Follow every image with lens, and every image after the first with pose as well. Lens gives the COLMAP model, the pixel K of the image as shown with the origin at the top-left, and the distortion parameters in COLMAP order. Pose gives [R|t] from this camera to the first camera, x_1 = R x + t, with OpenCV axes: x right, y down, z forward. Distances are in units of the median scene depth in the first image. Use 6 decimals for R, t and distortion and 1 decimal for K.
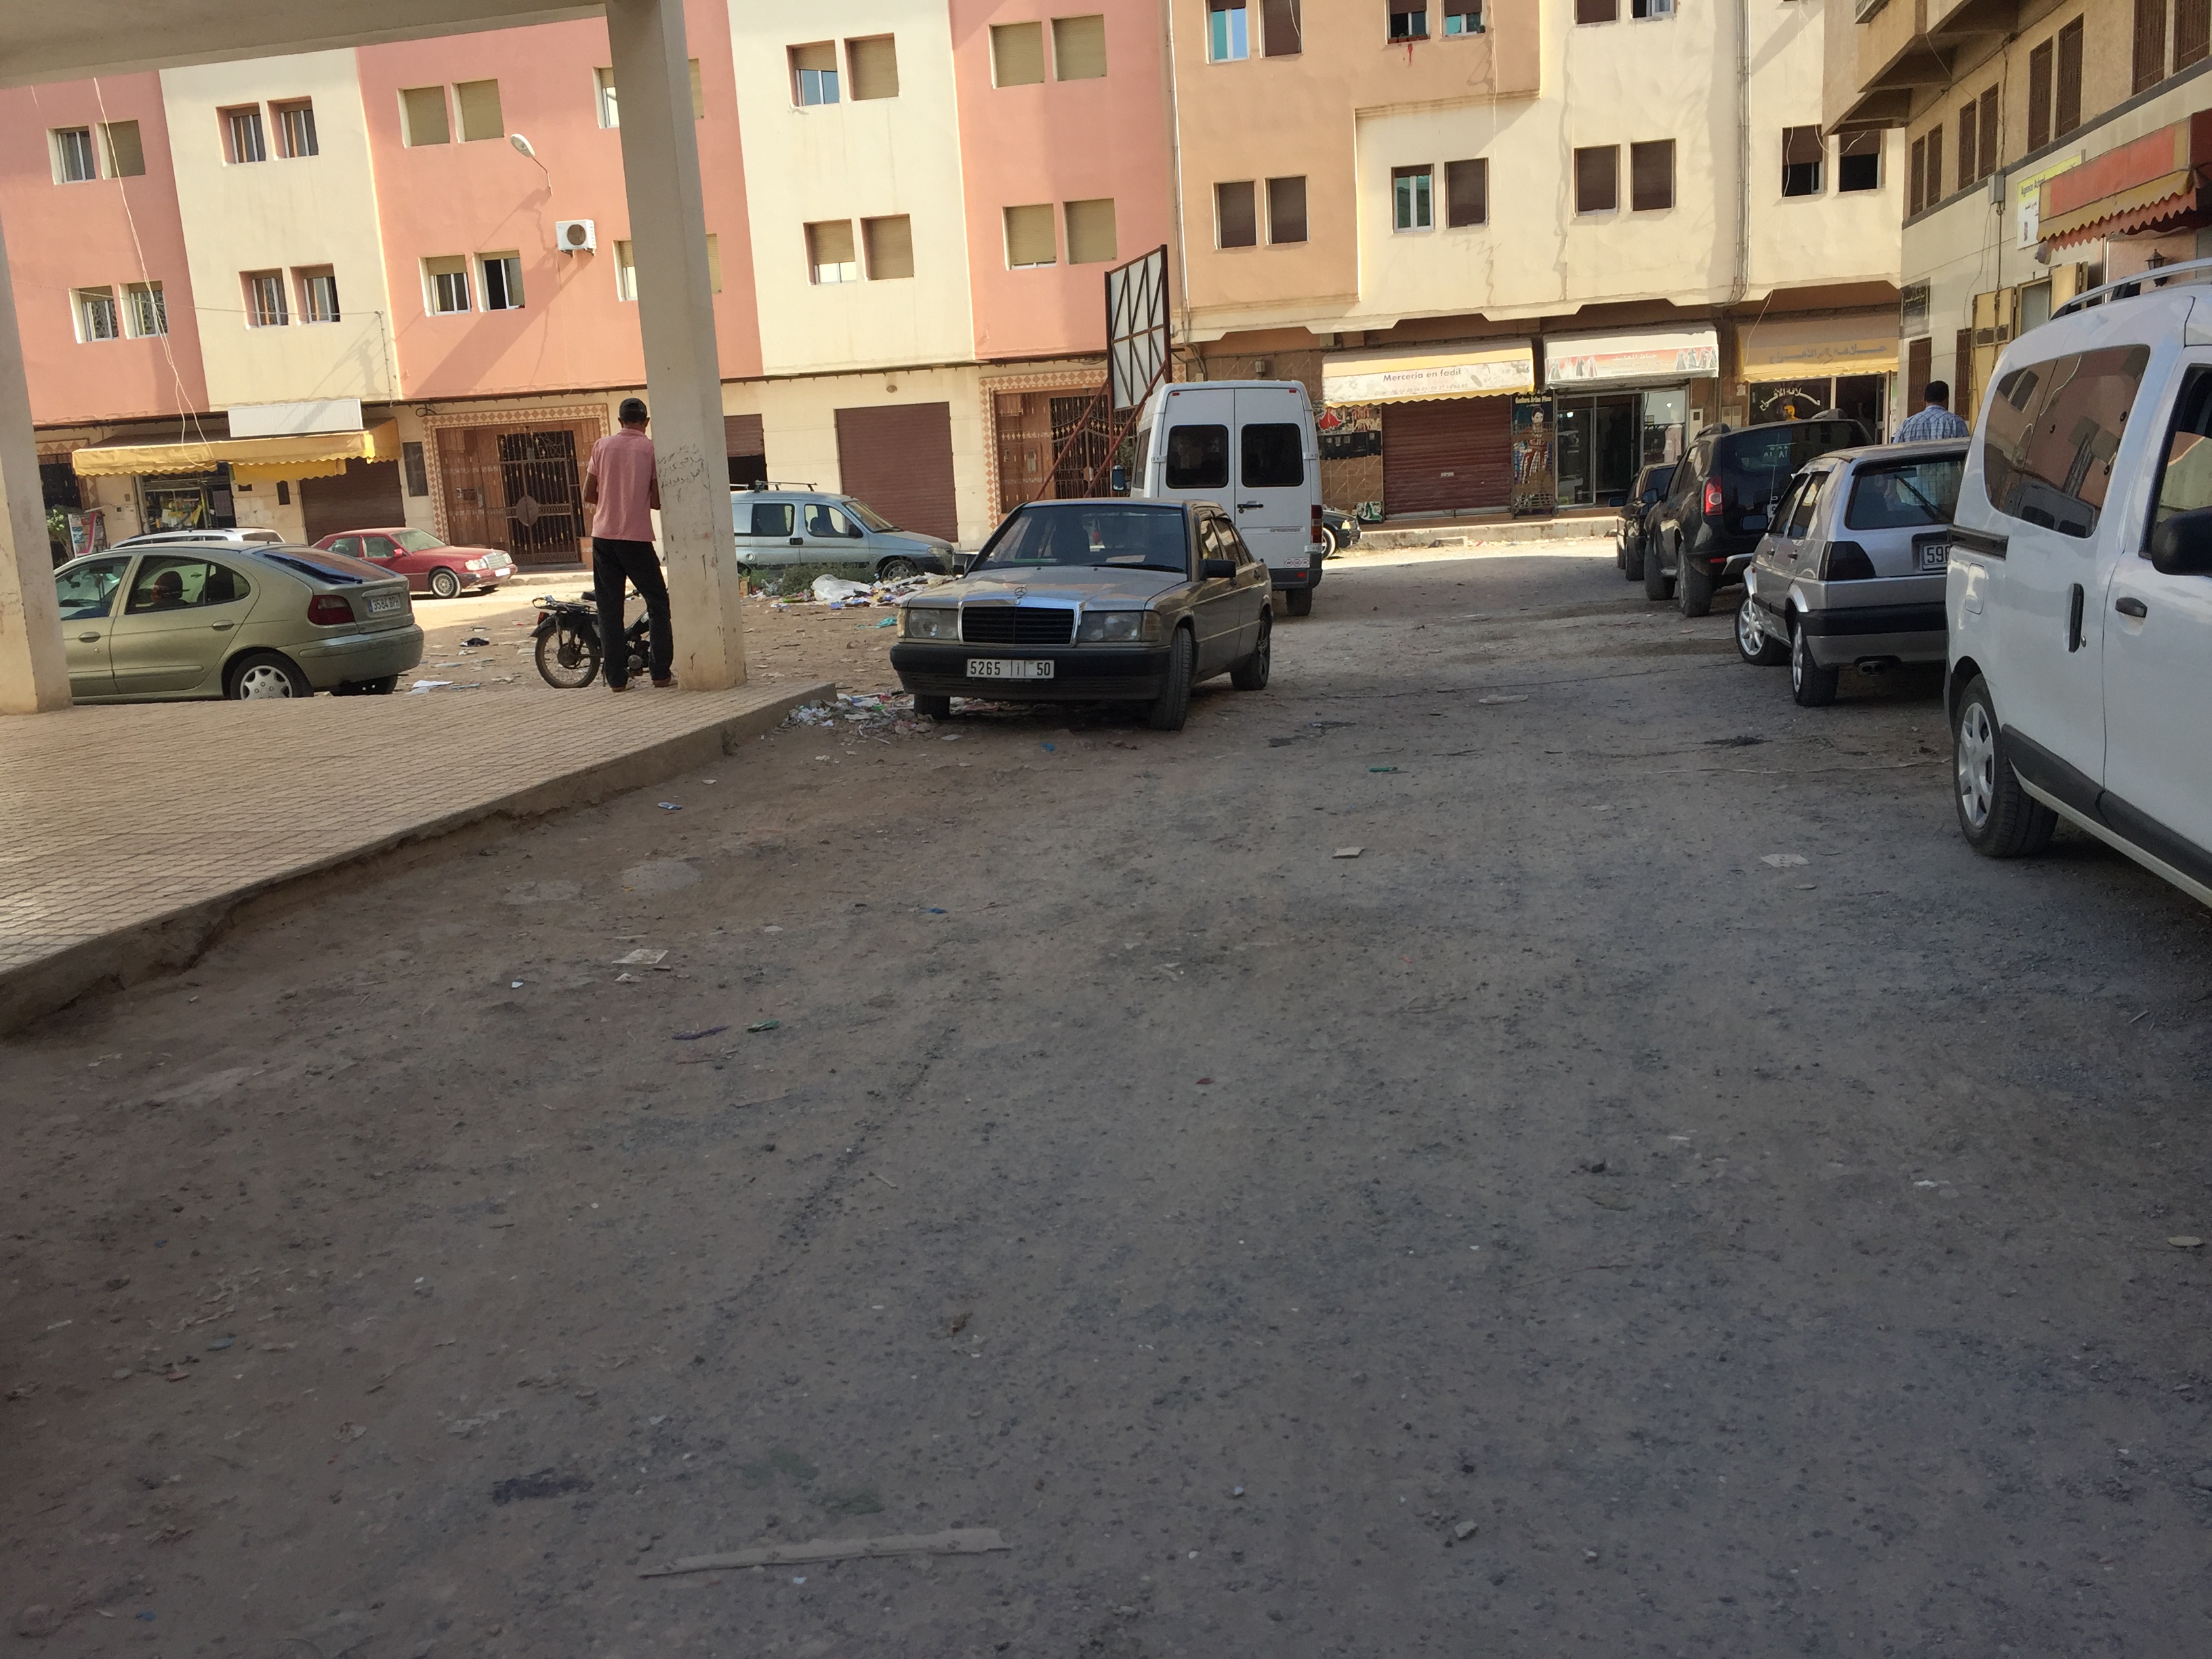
lens RADIAL K [[1855.3, 0, 1102.2], [0, 1855.3, 810.5], [0, 0, 1]] dist [0.075518, -0.115184]
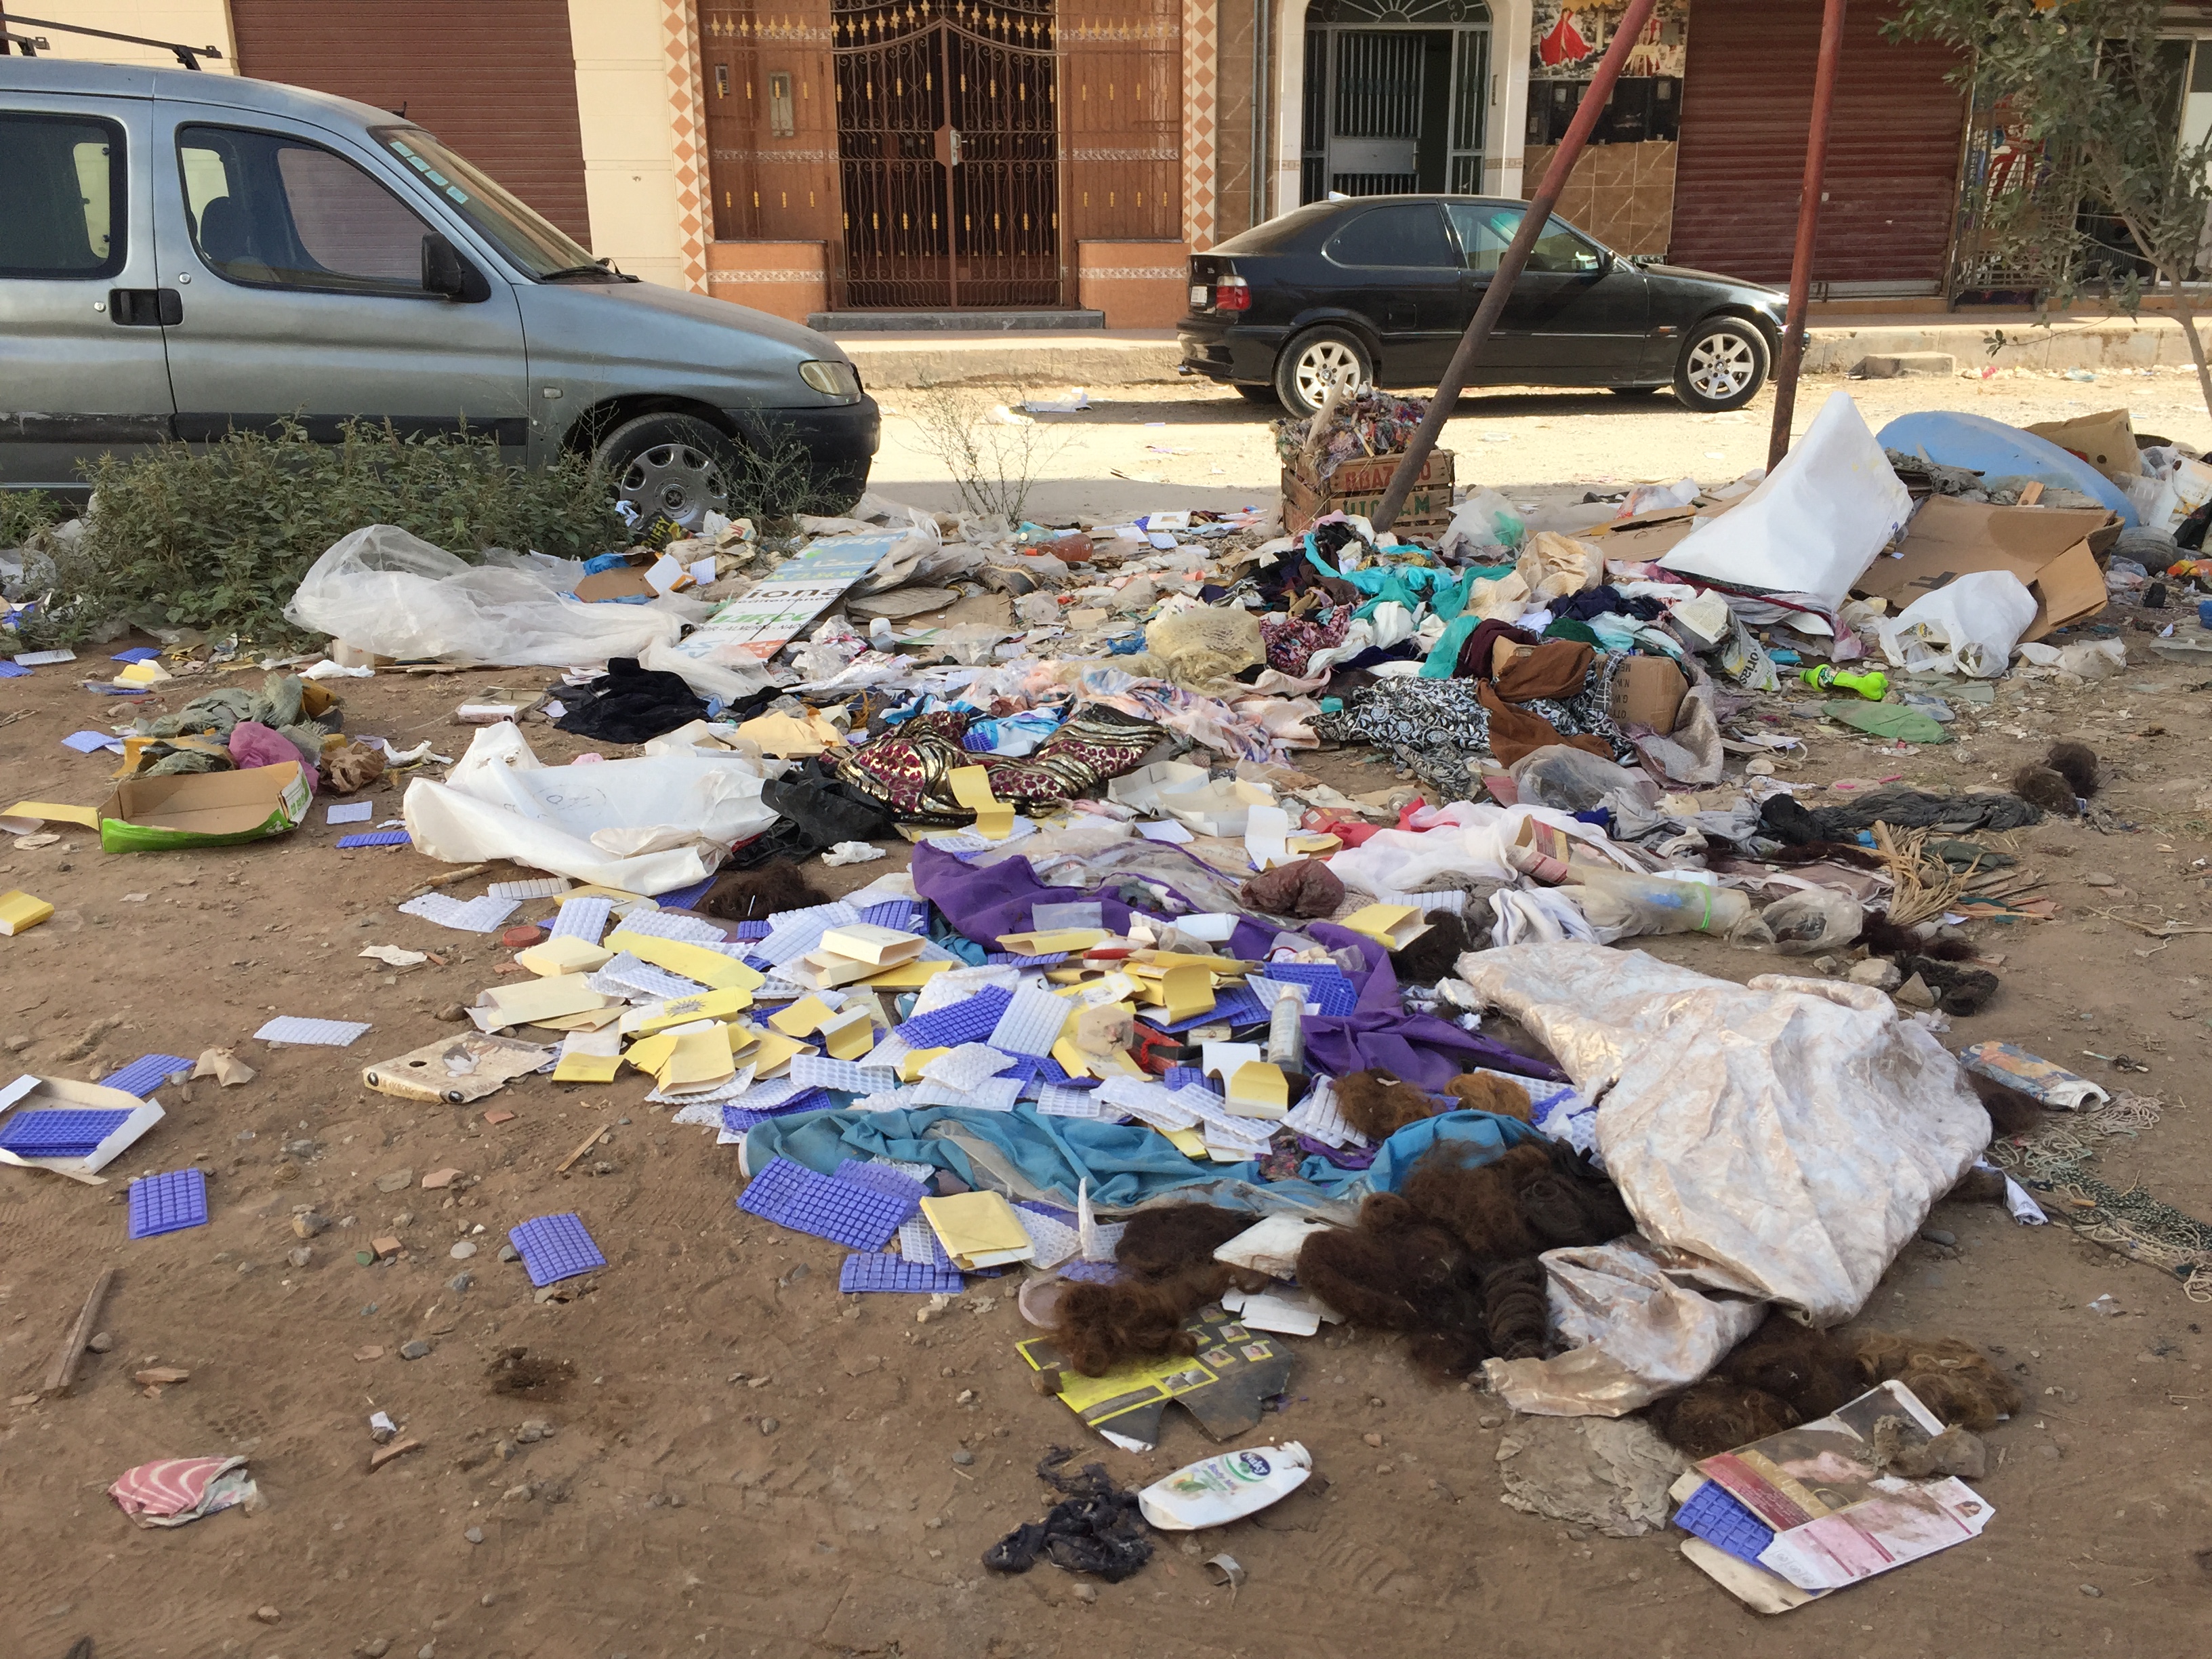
lens RADIAL K [[1855.3, 0, 1102.2], [0, 1855.3, 810.5], [0, 0, 1]] dist [0.075518, -0.115184]
pose [[0.948449, -0.044423, 0.313802, -0.108478], [0.006886, 0.992783, 0.119729, -0.093414], [-0.316856, -0.111396, 0.941909, 0.629777]]
